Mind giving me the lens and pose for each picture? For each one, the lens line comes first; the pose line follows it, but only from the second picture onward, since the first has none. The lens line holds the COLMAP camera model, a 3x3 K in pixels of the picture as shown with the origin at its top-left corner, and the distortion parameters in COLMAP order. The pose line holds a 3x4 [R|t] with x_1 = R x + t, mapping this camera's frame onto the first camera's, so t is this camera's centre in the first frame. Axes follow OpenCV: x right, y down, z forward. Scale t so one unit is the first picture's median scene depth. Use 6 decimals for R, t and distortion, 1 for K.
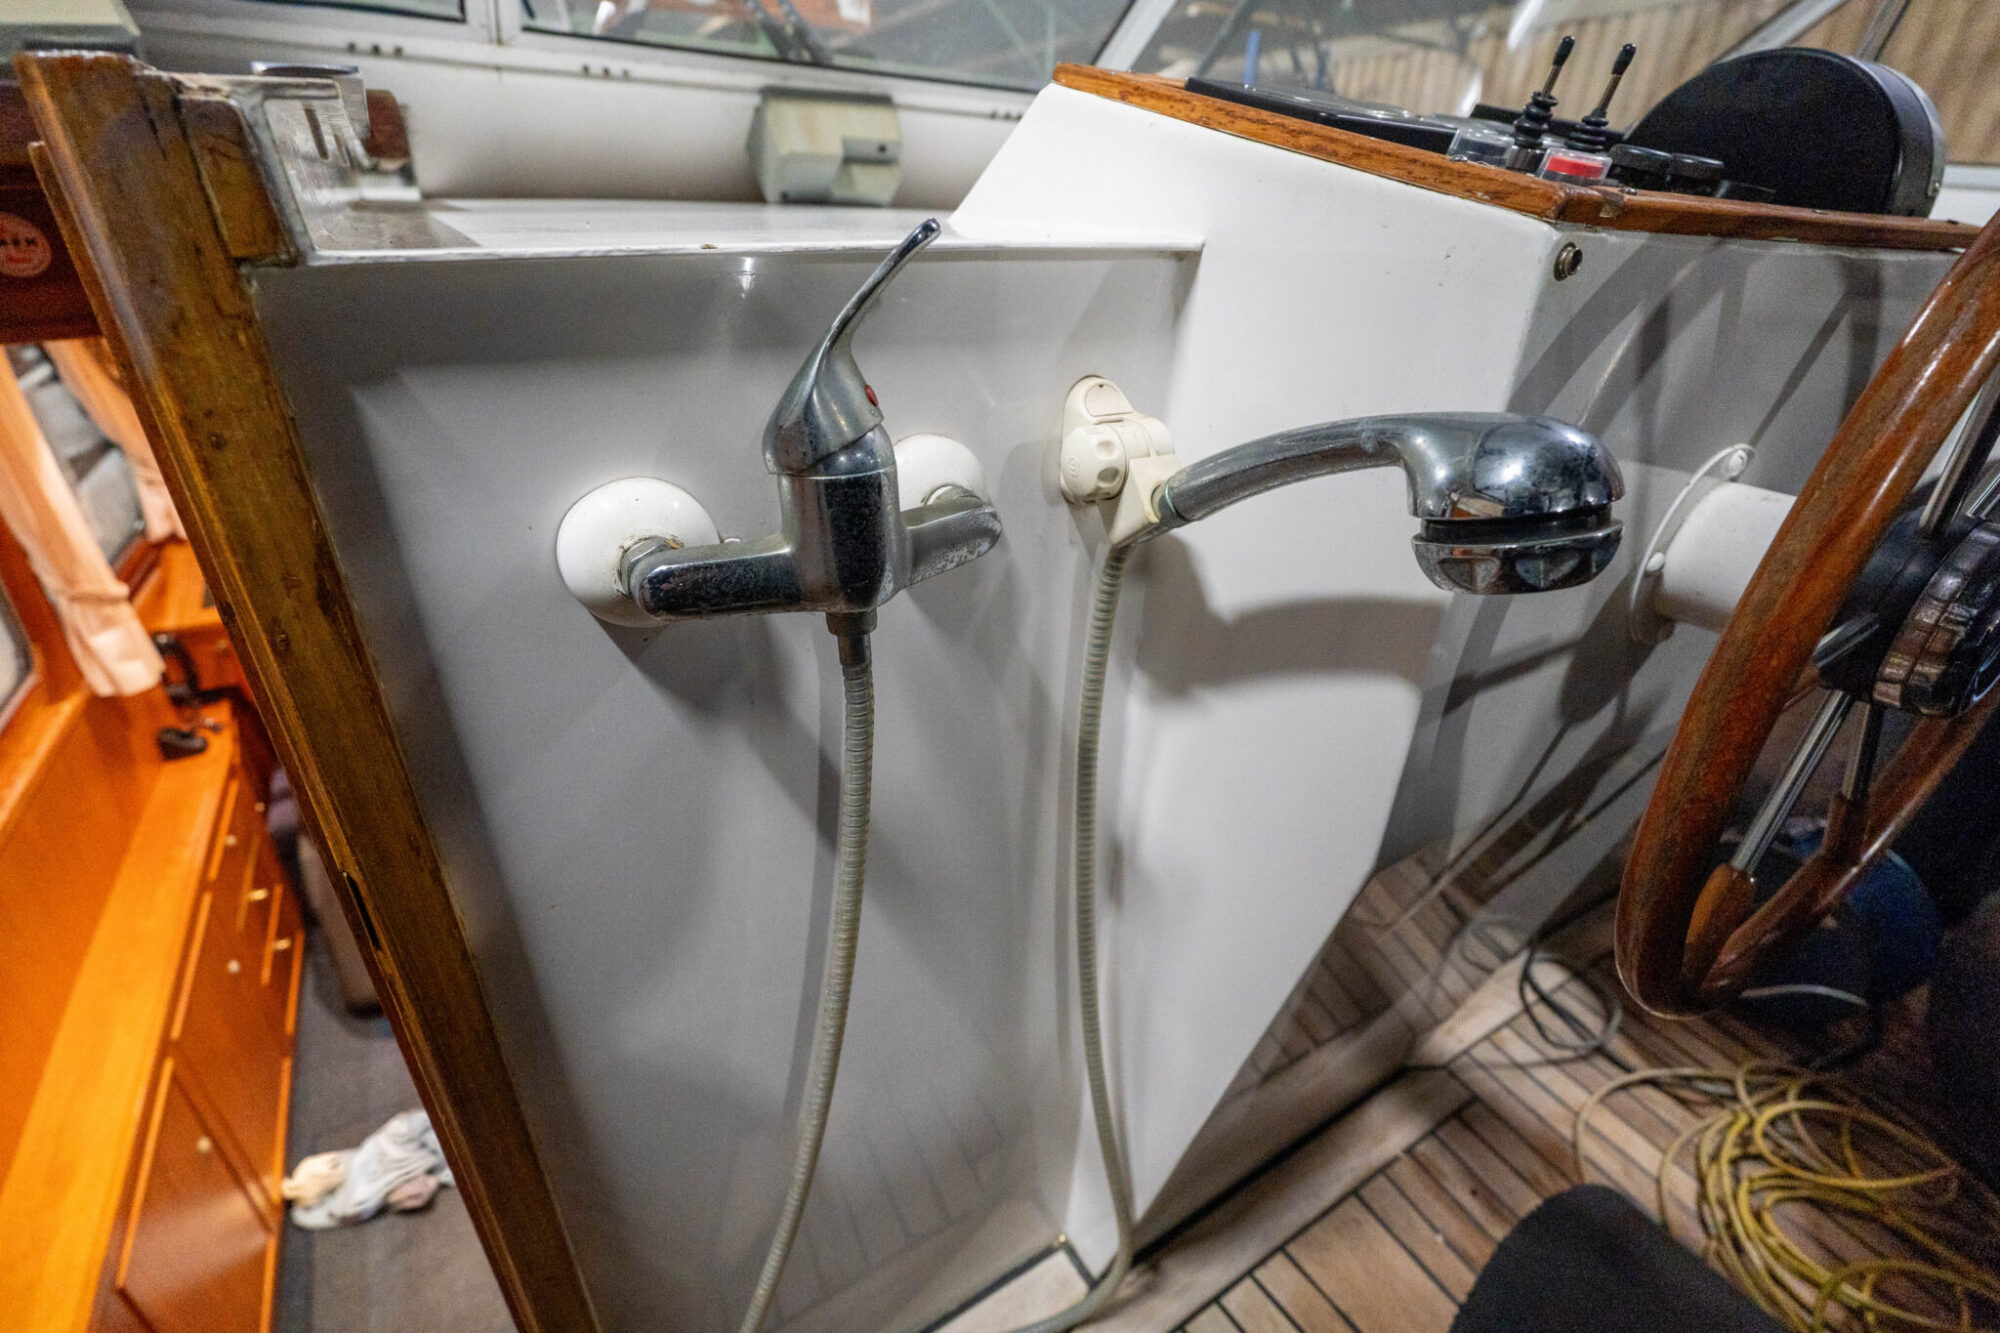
lens RADIAL K [[879.3, 0, 992.5], [0, 879.3, 677.5], [0, 0, 1]] dist [-0.001971, 0.000465]
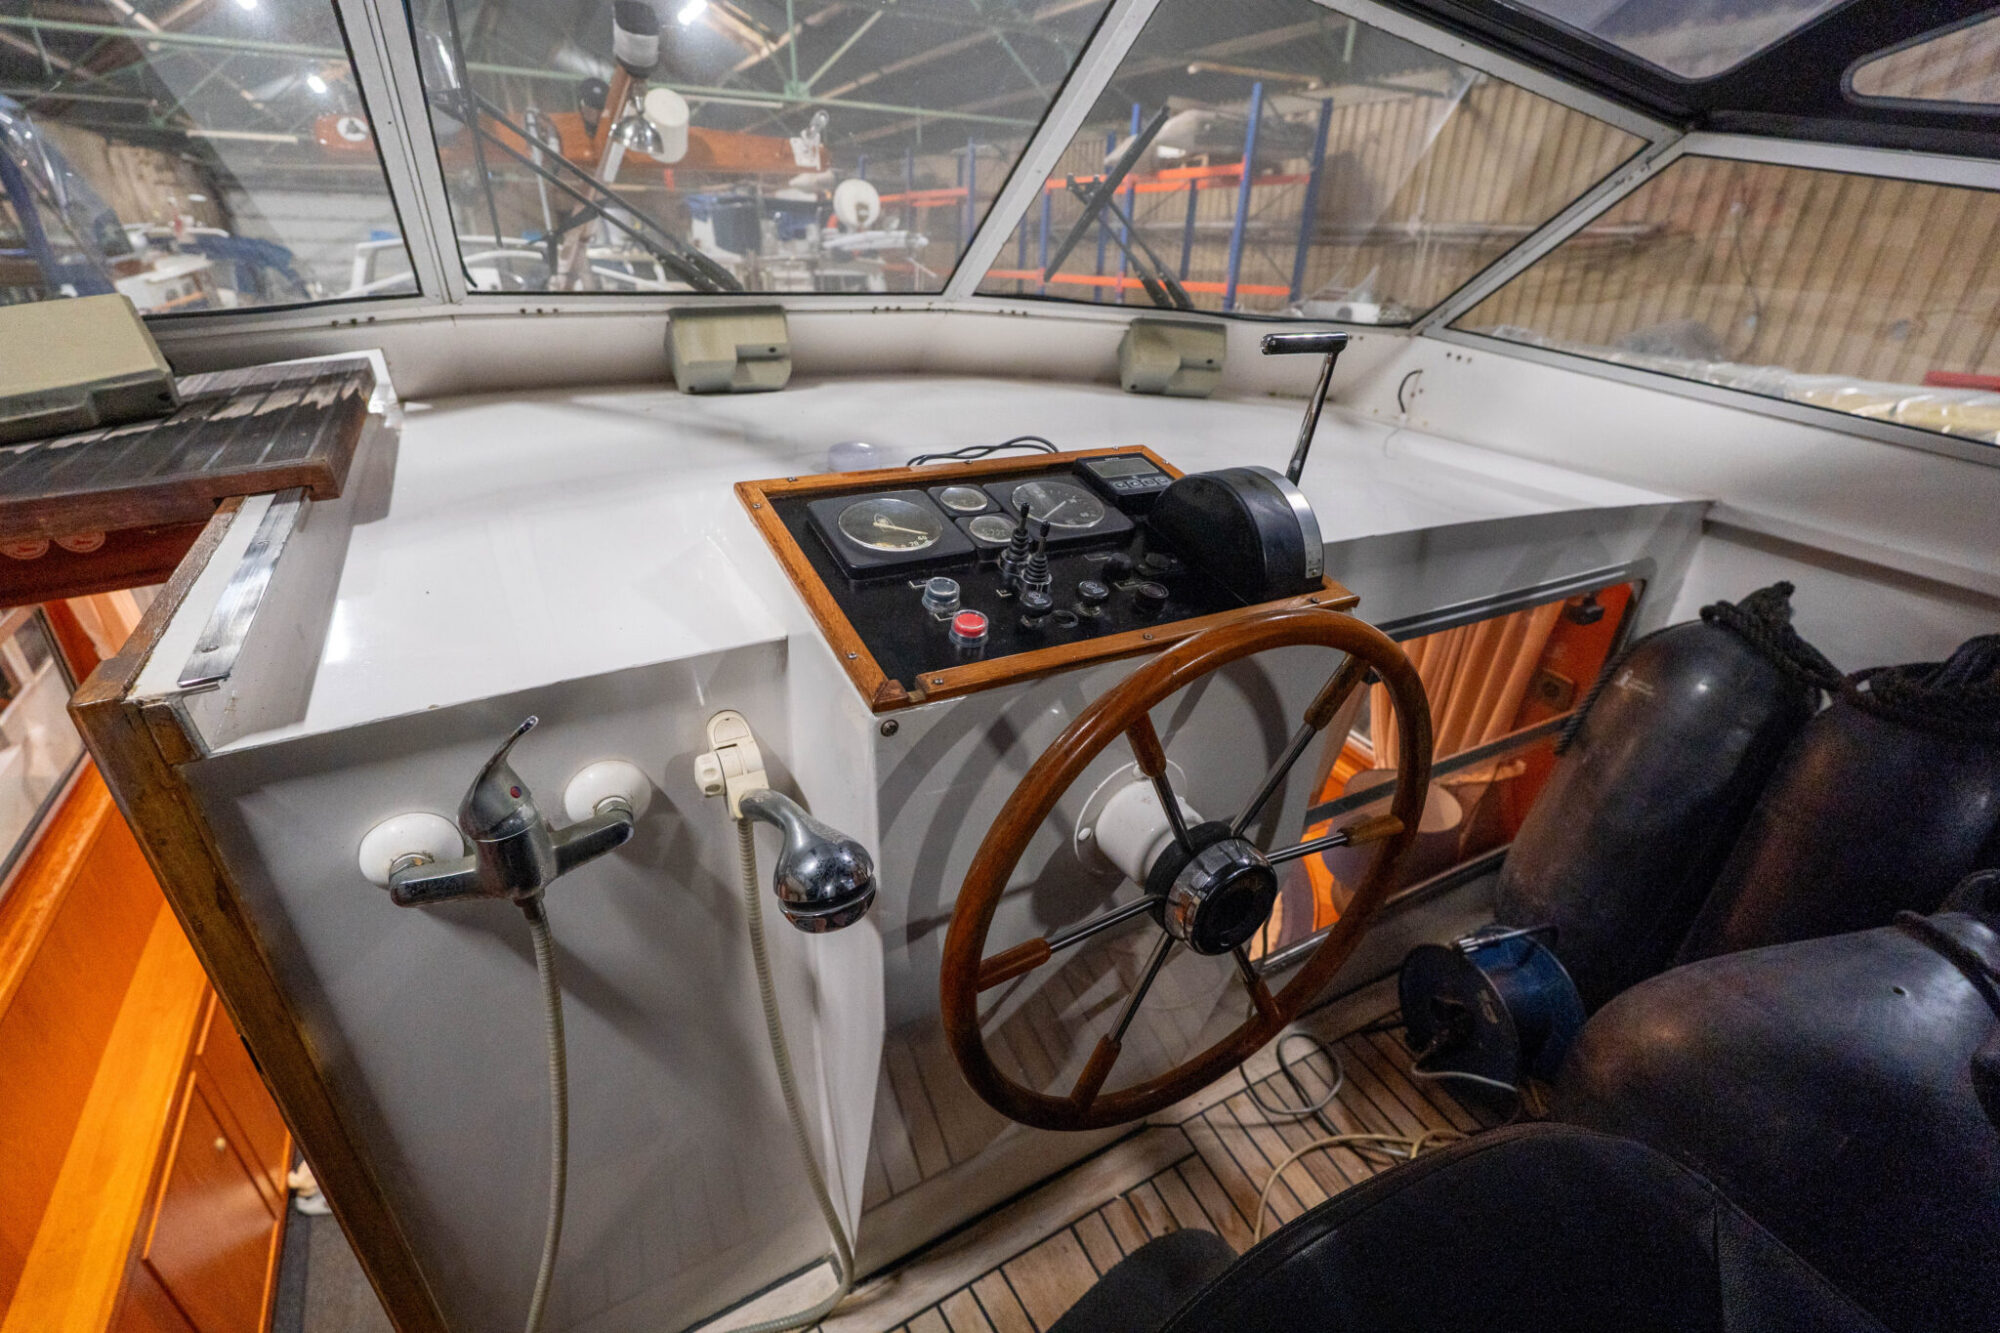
lens RADIAL K [[879.3, 0, 998.3], [0, 879.3, 672.1], [0, 0, 1]] dist [-0.001971, 0.000465]
pose [[0.999182, 0.018404, -0.036020, 0.292035], [-0.018736, 0.999785, -0.008922, -0.179087], [0.035848, 0.009590, 0.999311, -0.252067]]
